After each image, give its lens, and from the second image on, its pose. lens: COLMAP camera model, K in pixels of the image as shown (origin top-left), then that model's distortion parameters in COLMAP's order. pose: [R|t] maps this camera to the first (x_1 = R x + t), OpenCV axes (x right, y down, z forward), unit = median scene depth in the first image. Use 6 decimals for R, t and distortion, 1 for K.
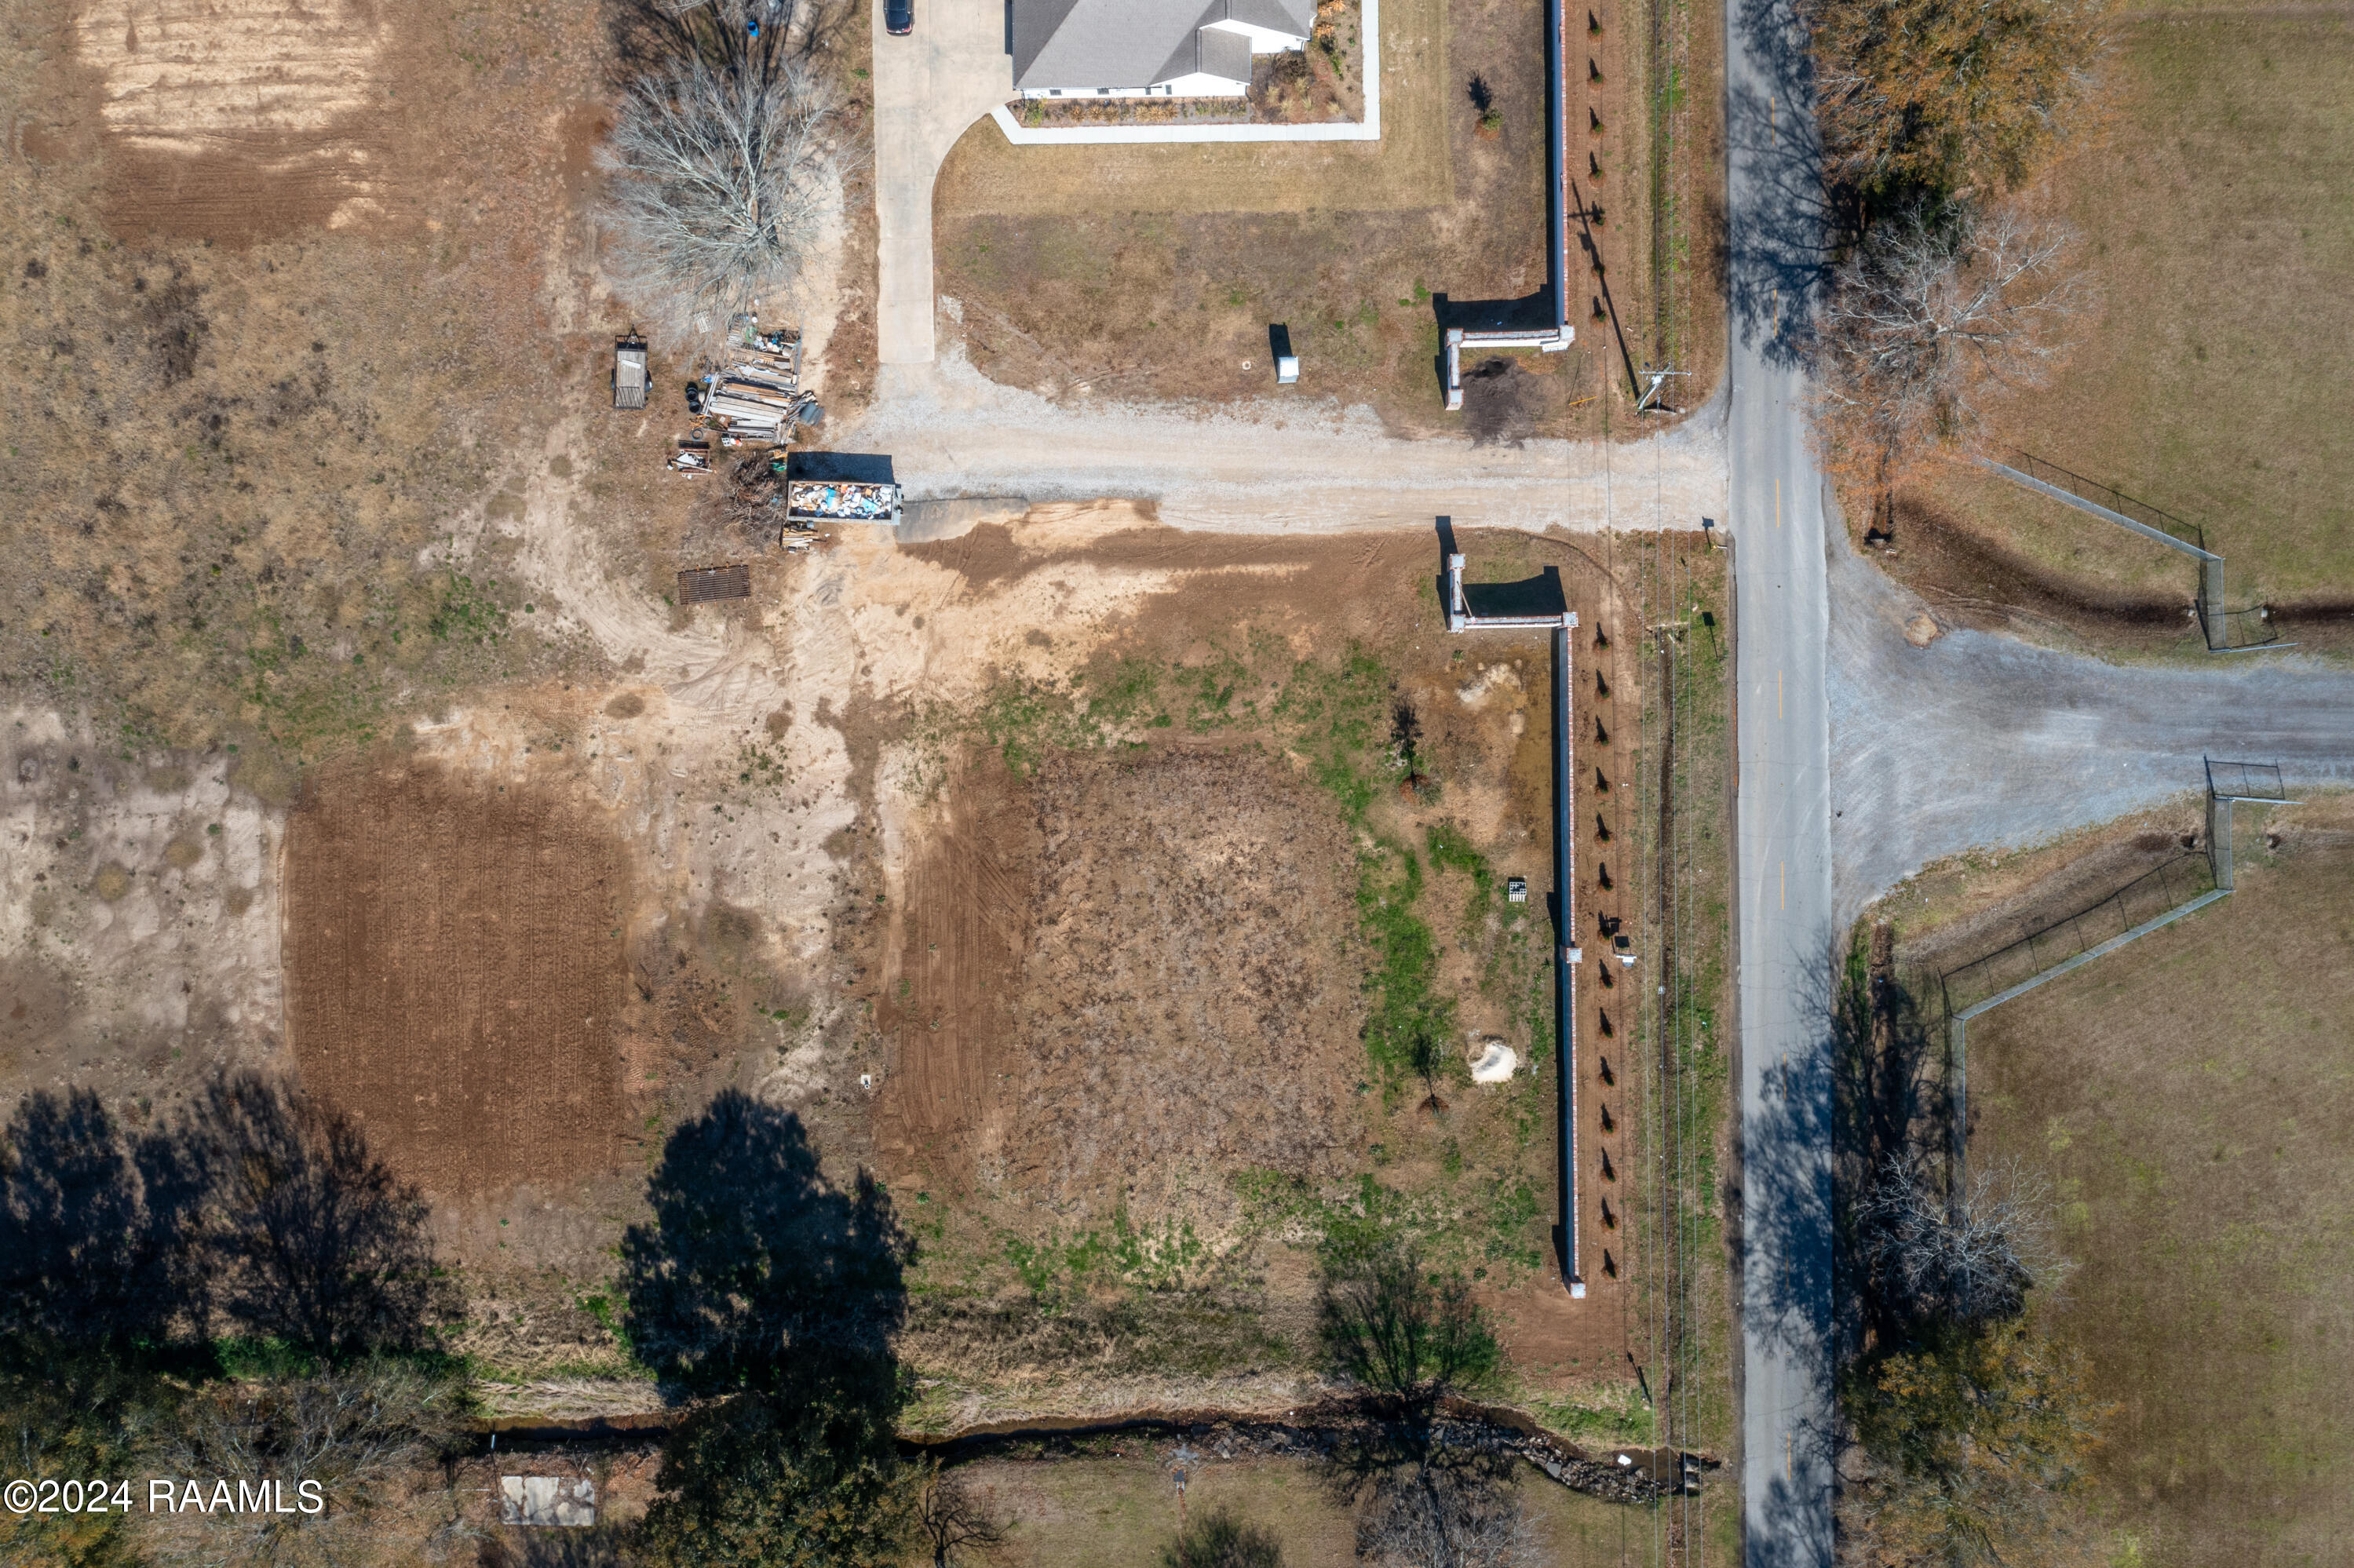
lens RADIAL K [[1879.2, 0, 1188.2], [0, 1879.2, 769.0], [0, 0, 1]] dist [-0.028807, 0.021847]
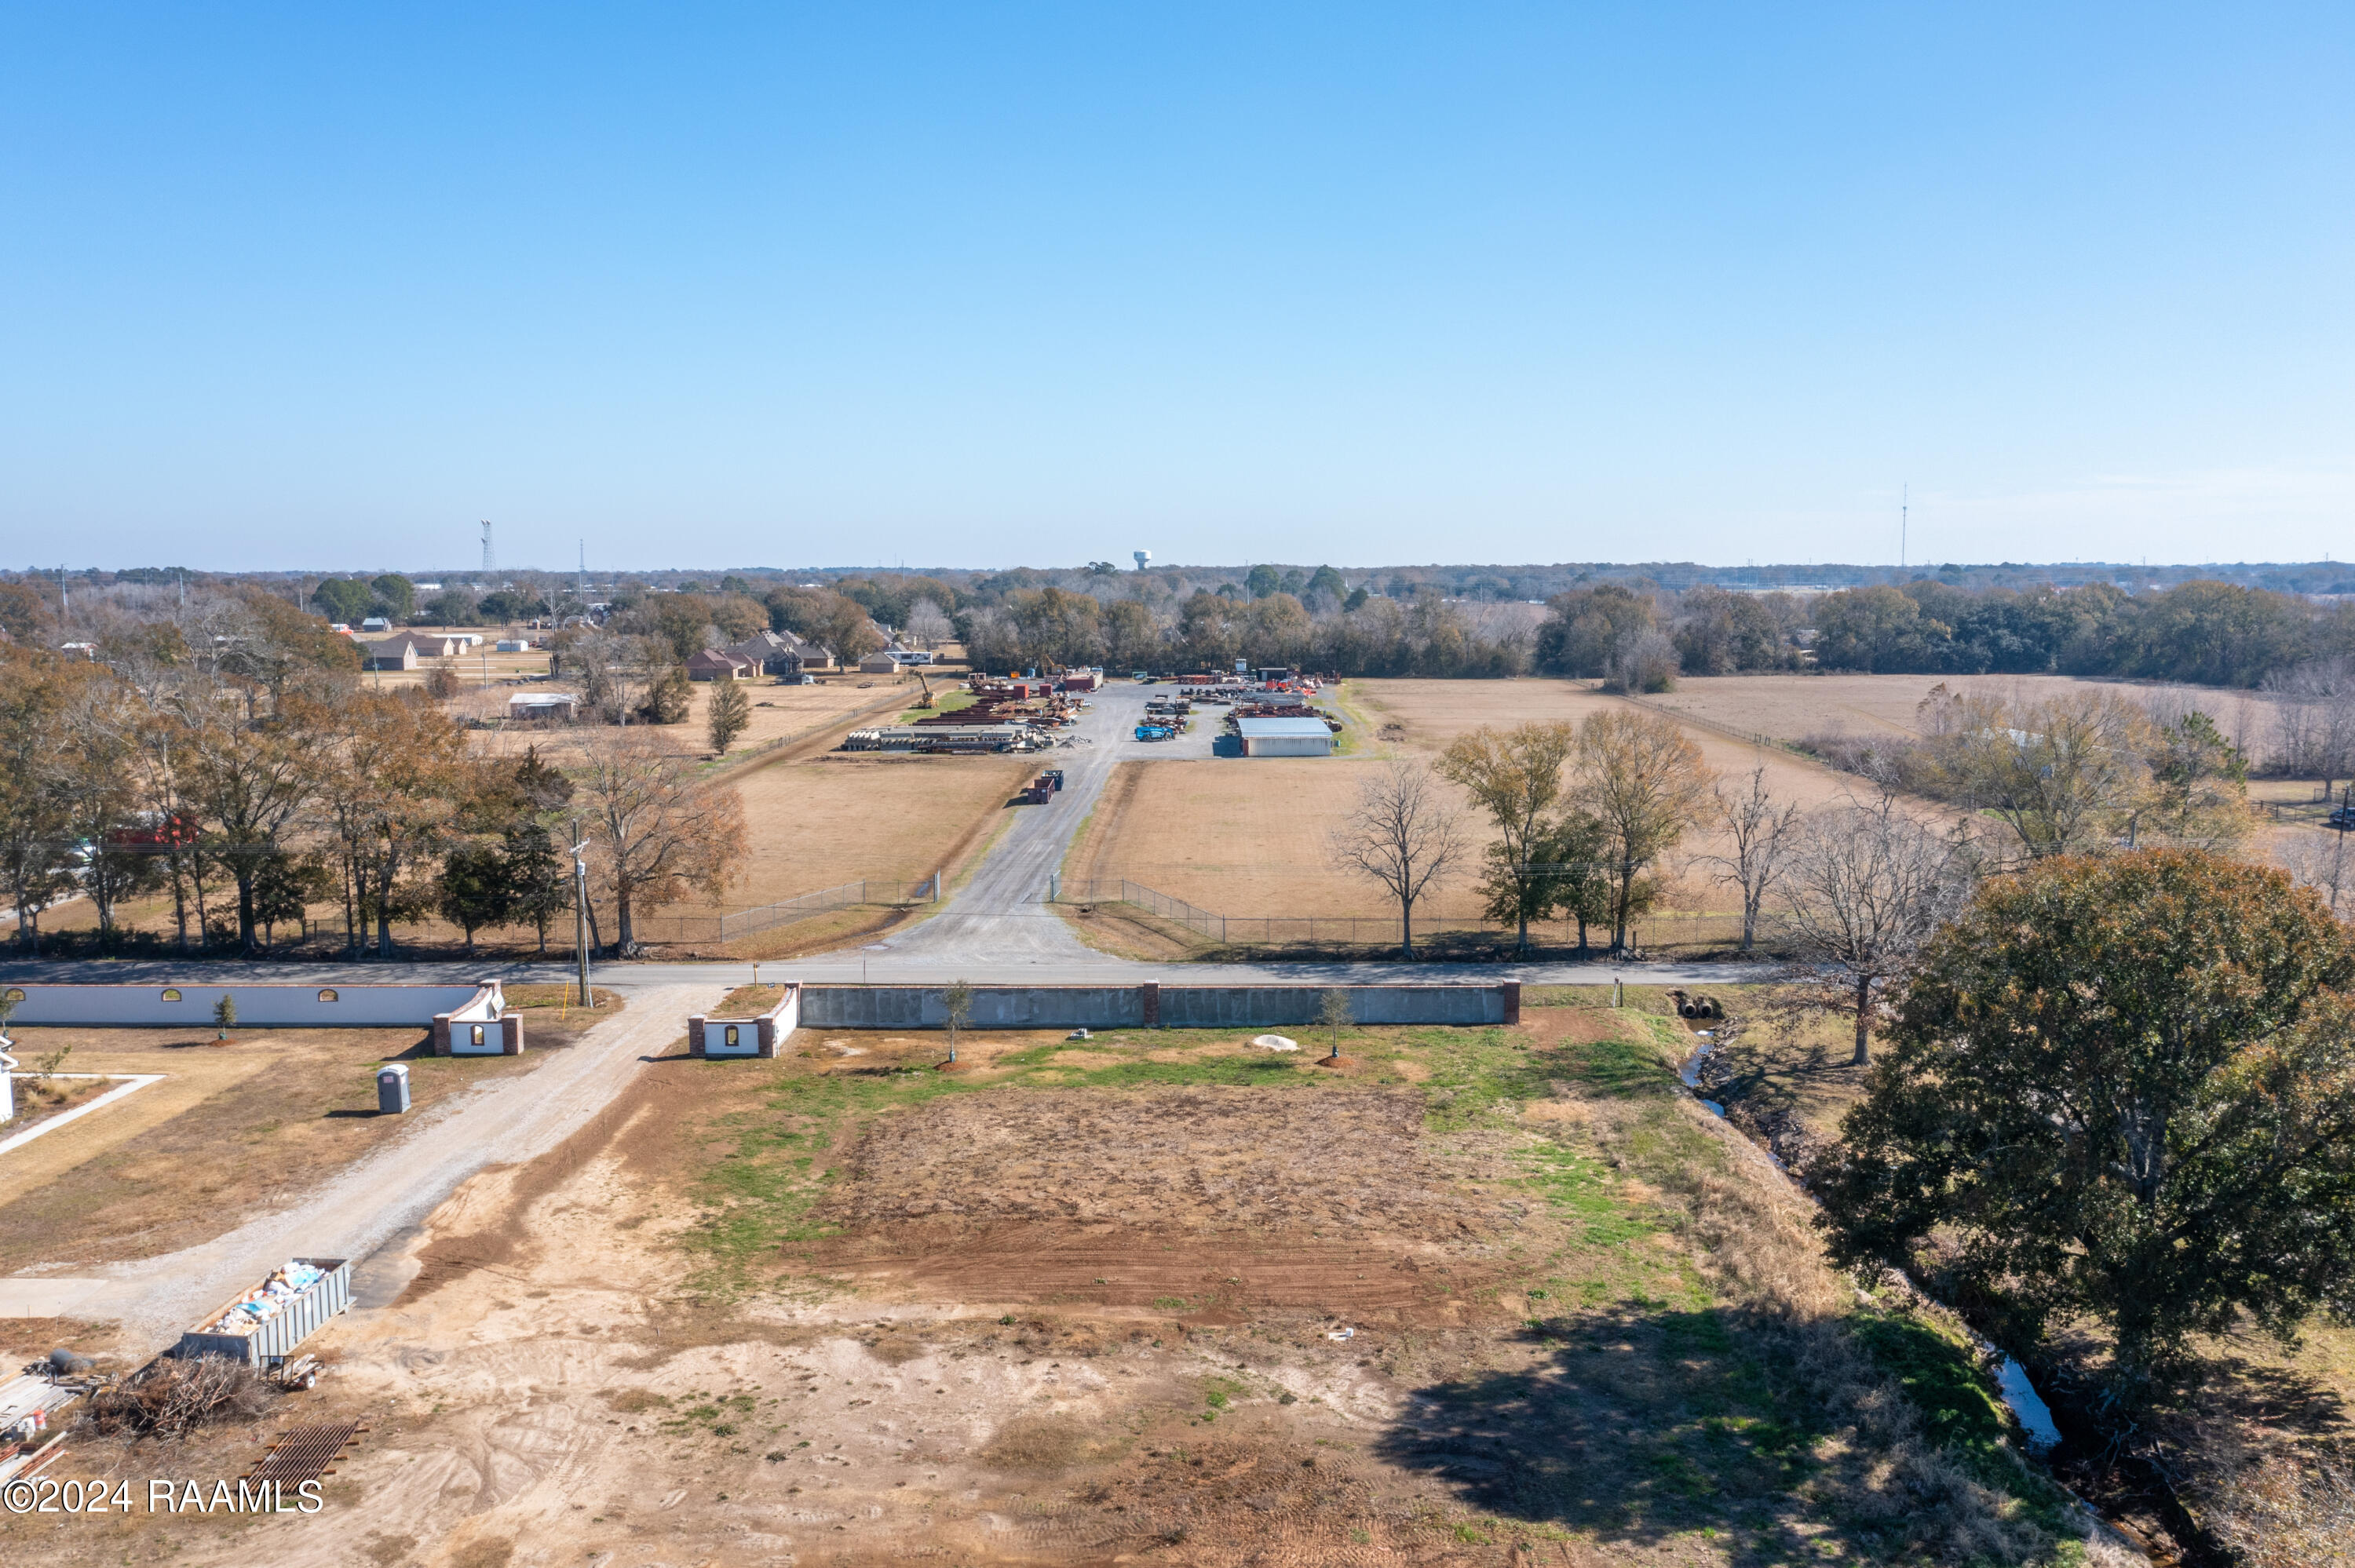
lens RADIAL K [[1879.9, 0, 1185.8], [0, 1879.9, 785.2], [0, 0, 1]] dist [-0.028807, 0.021847]
pose [[0.022256, -0.105159, 0.994206, -0.693098], [0.999725, -0.005045, -0.022913, 0.134798], [0.007426, 0.994443, 0.105017, 0.784690]]
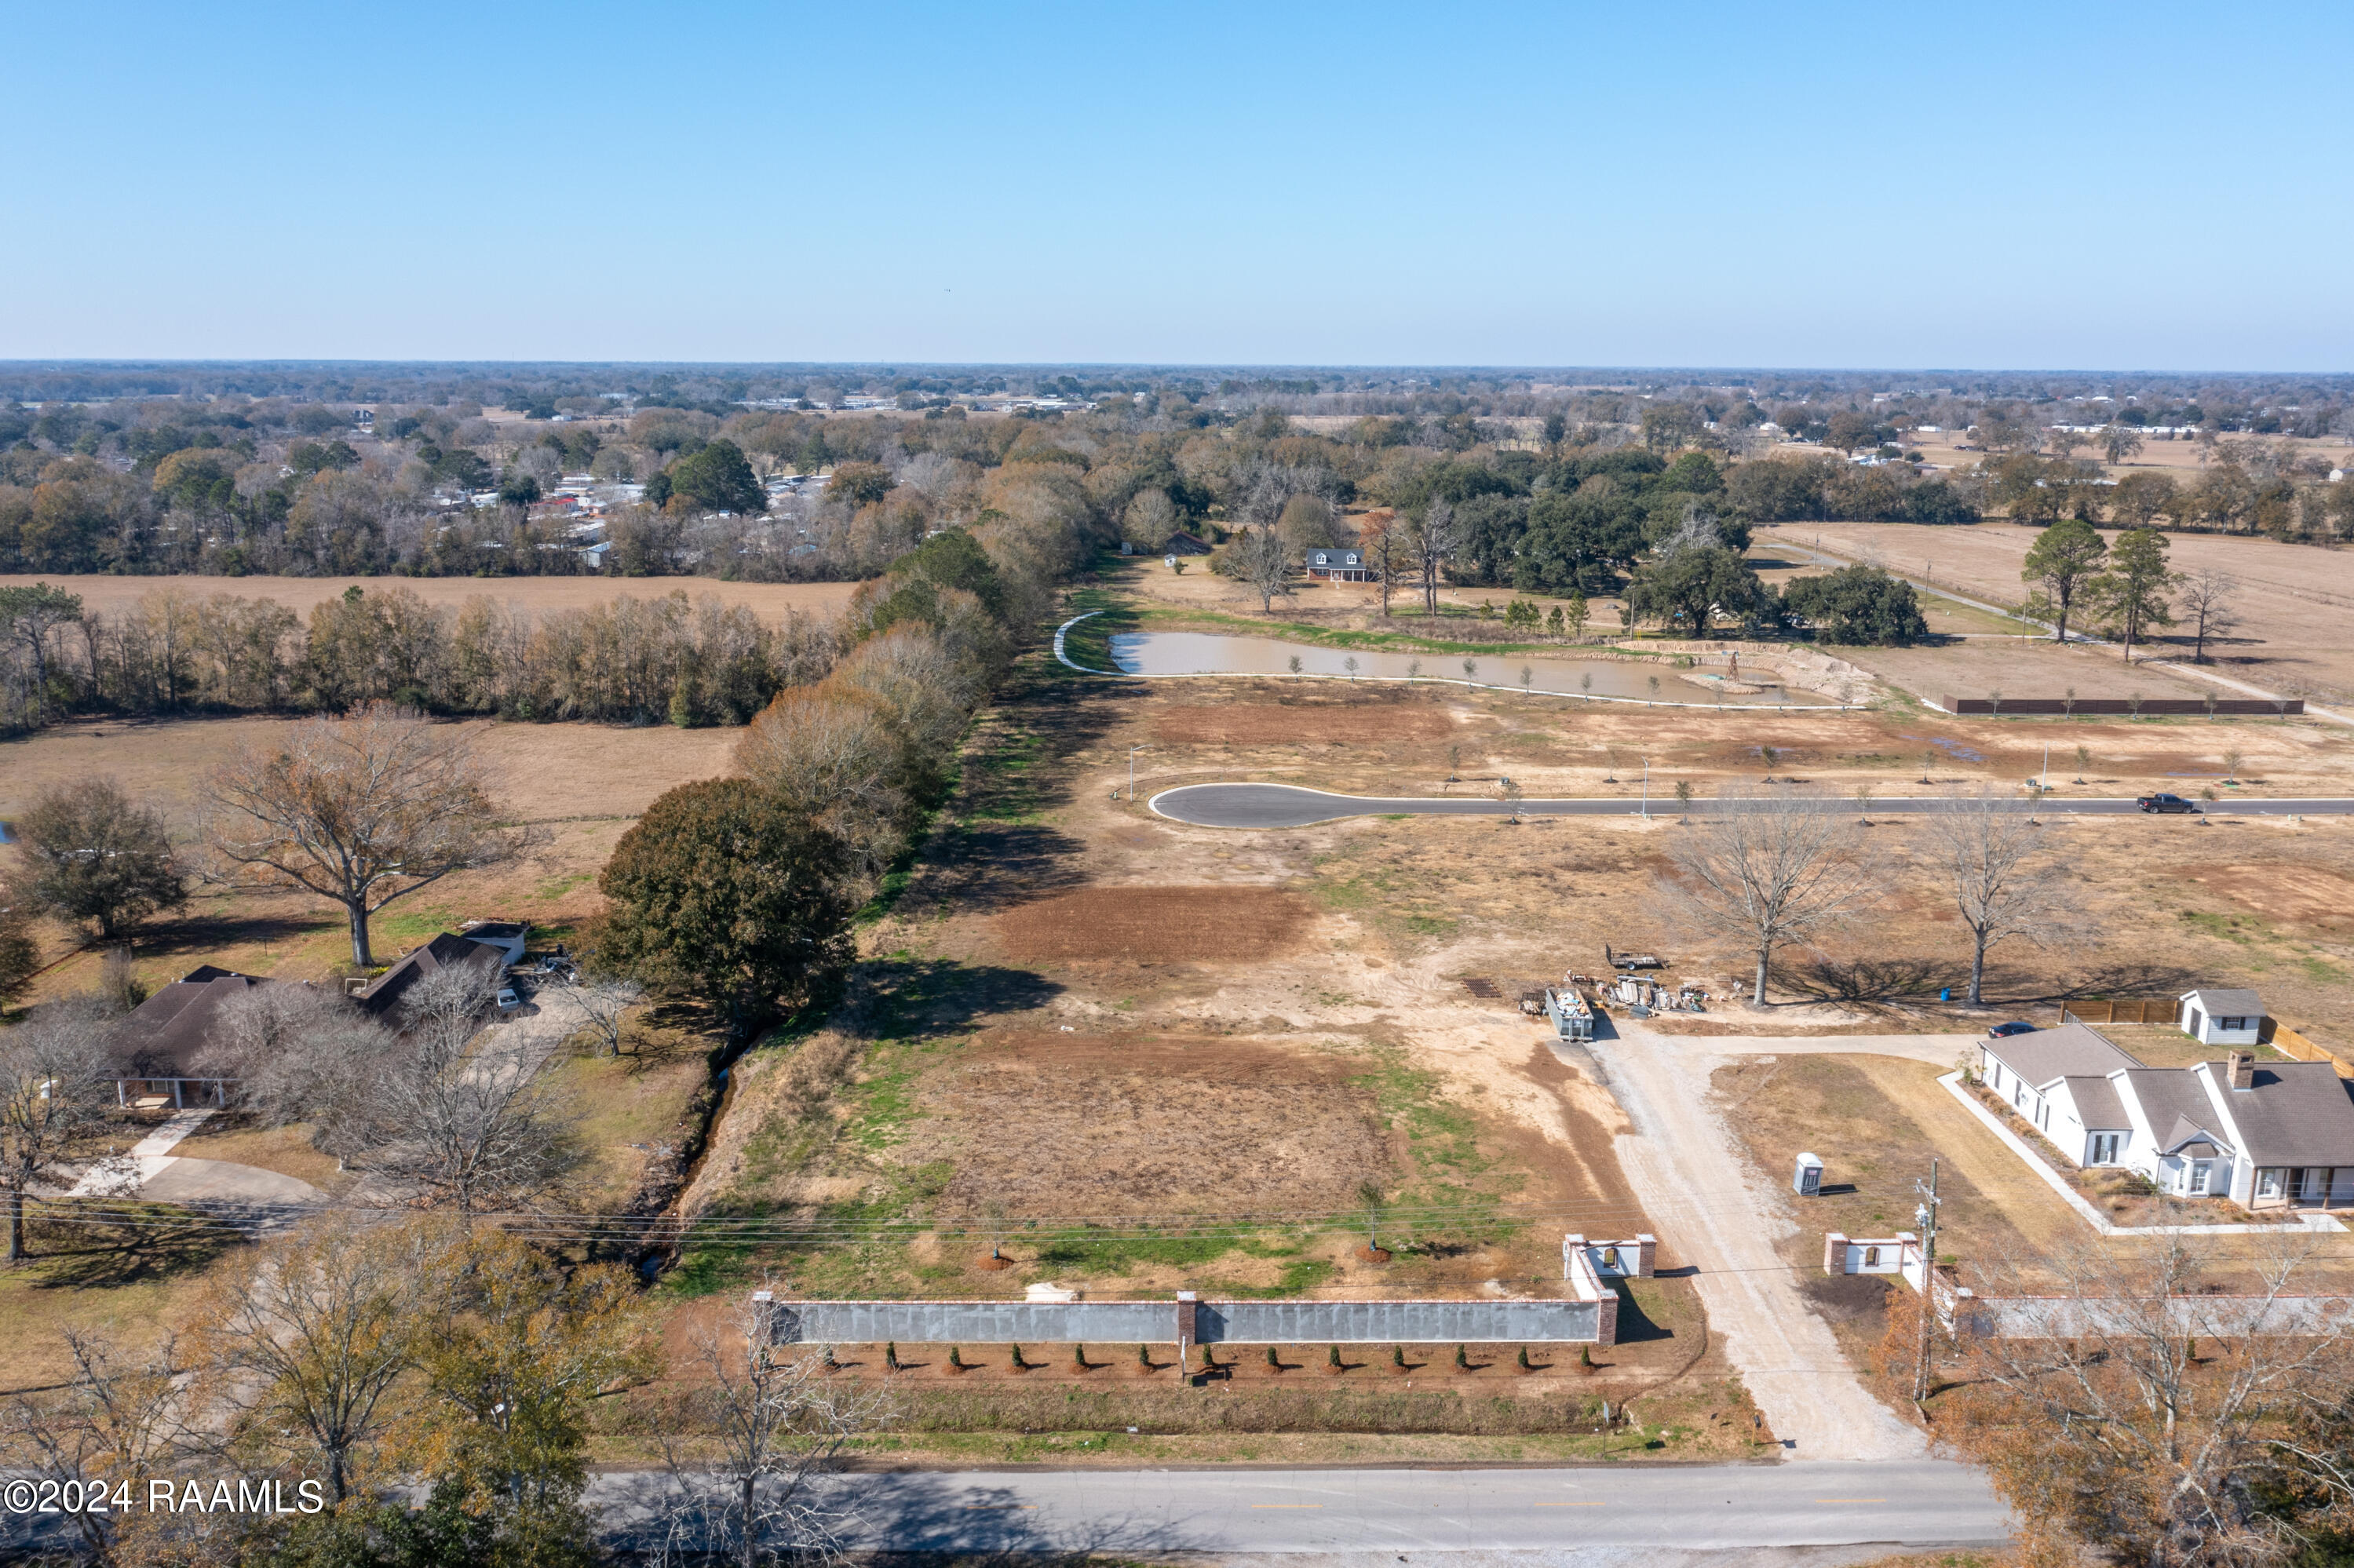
lens RADIAL K [[1879.2, 0, 1185.6], [0, 1879.2, 768.8], [0, 0, 1]] dist [-0.028807, 0.021847]
pose [[0.007080, 0.225193, -0.974288, 0.903673], [-0.999927, -0.007952, -0.009105, 0.106142], [-0.009798, 0.974282, 0.225120, 0.588220]]
